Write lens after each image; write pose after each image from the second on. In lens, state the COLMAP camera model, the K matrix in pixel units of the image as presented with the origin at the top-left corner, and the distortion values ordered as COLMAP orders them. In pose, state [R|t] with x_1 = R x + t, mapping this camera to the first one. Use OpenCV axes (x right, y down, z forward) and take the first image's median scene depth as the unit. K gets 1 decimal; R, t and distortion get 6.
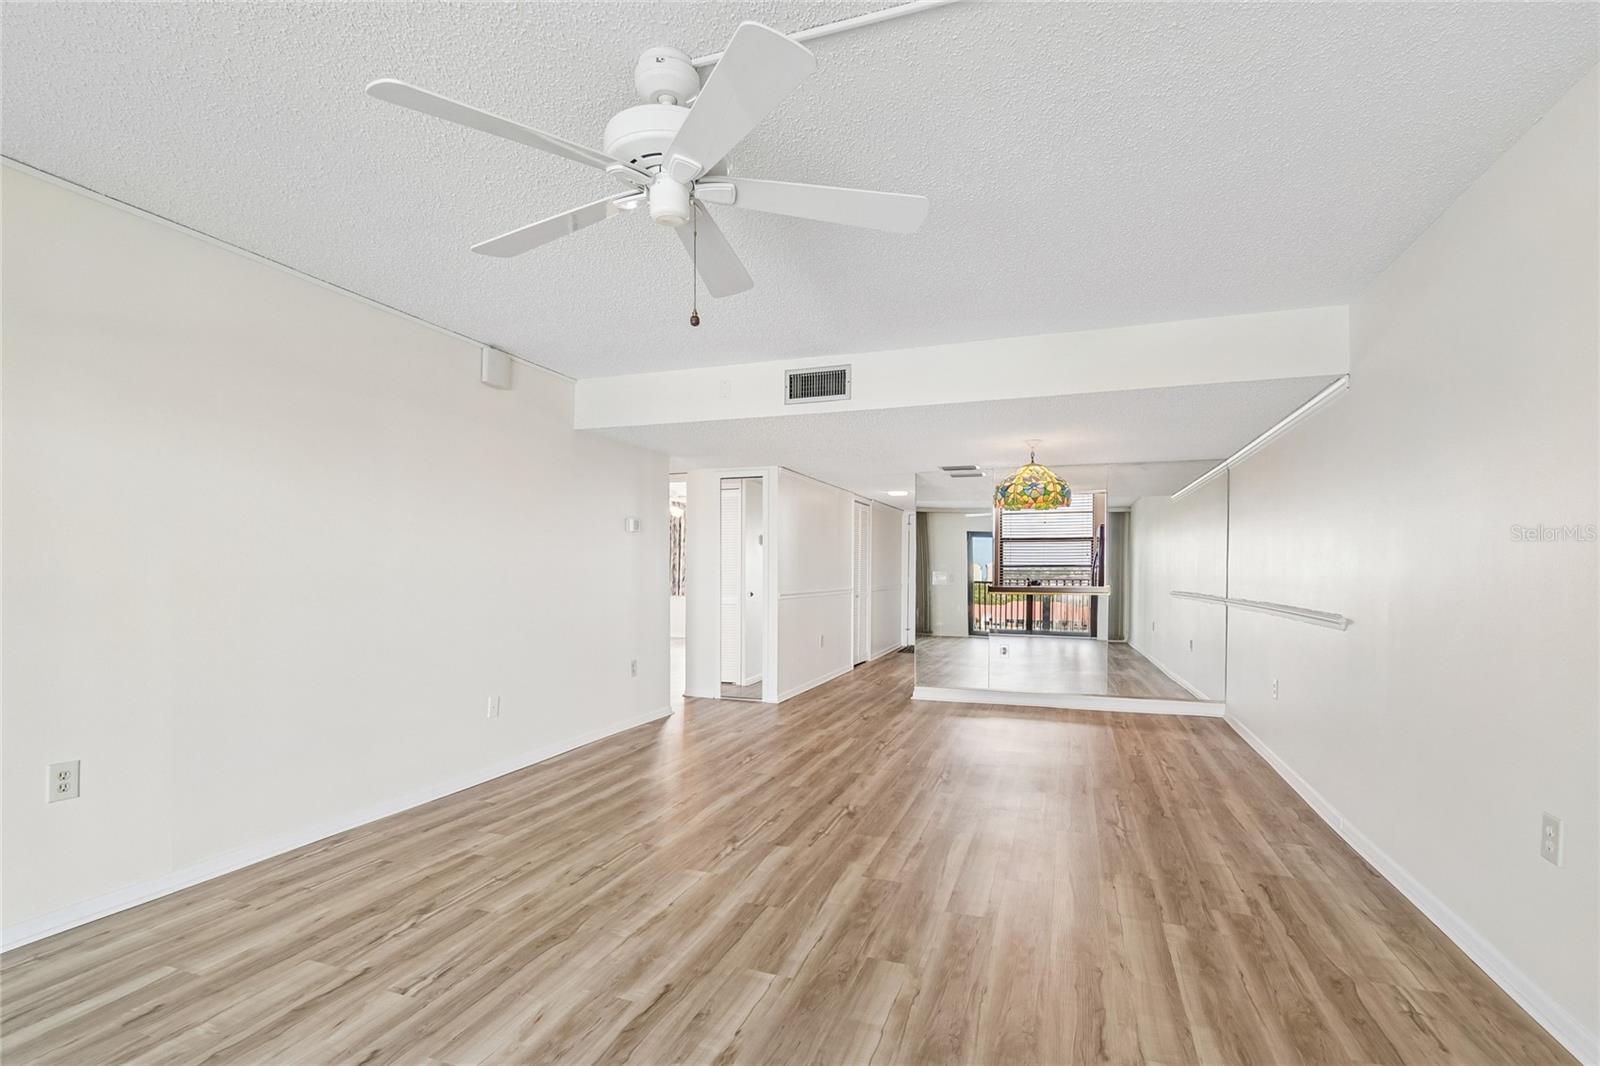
lens RADIAL K [[731.5, 0, 795.2], [0, 731.5, 595.7], [0, 0, 1]] dist [0.010509, -0.002028]
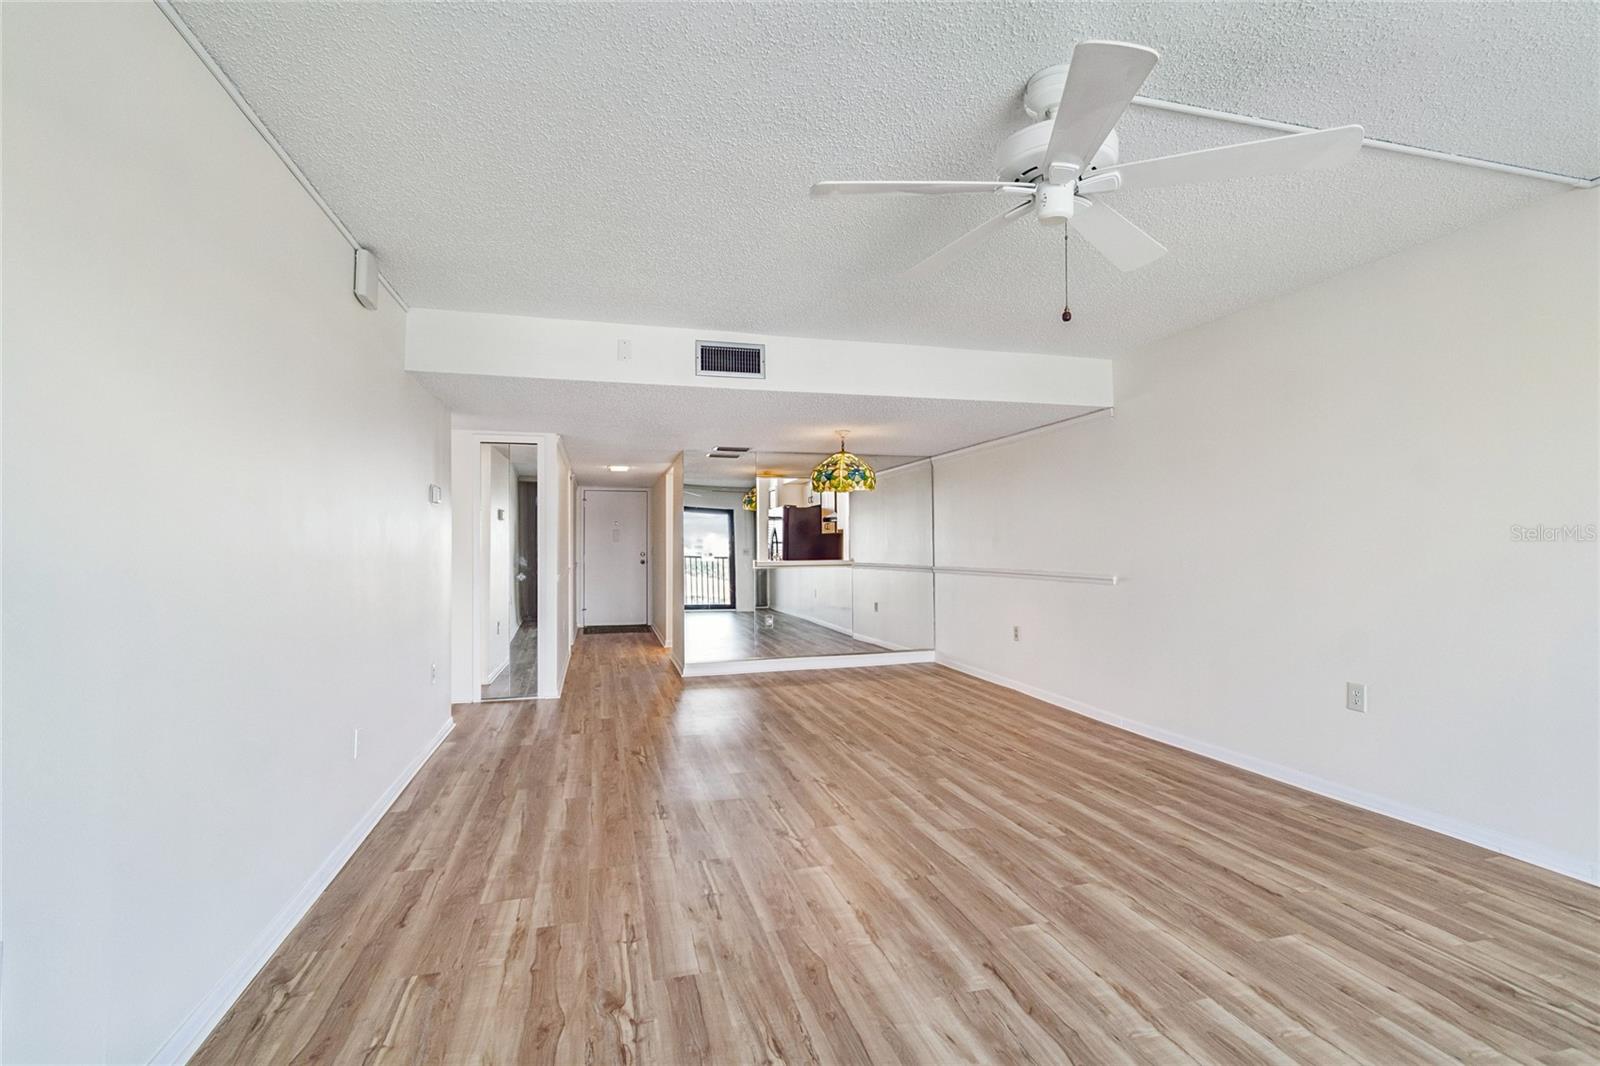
lens RADIAL K [[731.5, 0, 797.7], [0, 731.5, 535.5], [0, 0, 1]] dist [0.010509, -0.002028]
pose [[0.815337, -0.000464, 0.578986, -0.644080], [0.030667, 0.998631, -0.042387, -0.008541], [-0.578173, 0.052315, 0.814235, 0.209955]]
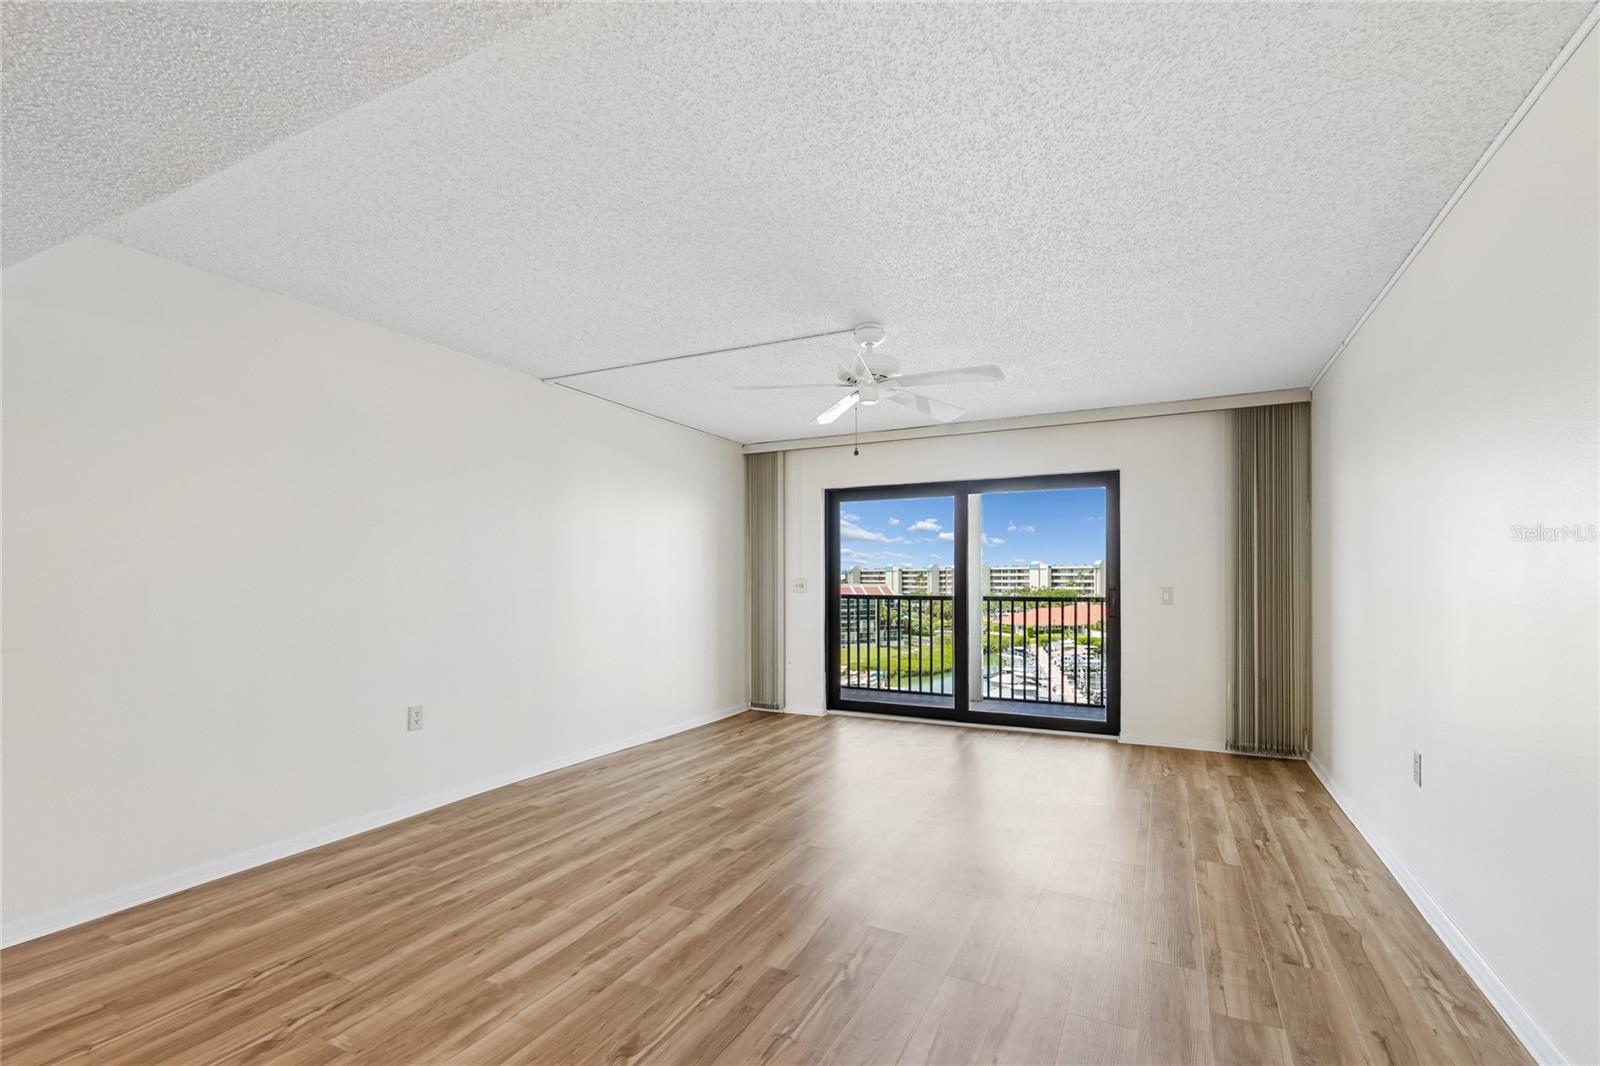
lens RADIAL K [[731.5, 0, 787.9], [0, 731.5, 575.2], [0, 0, 1]] dist [0.010509, -0.002028]
pose [[-0.992001, -0.004820, 0.126138, -0.118608], [-0.001145, 0.999573, 0.029188, -0.065981], [-0.126224, 0.028810, -0.991583, 1.746699]]
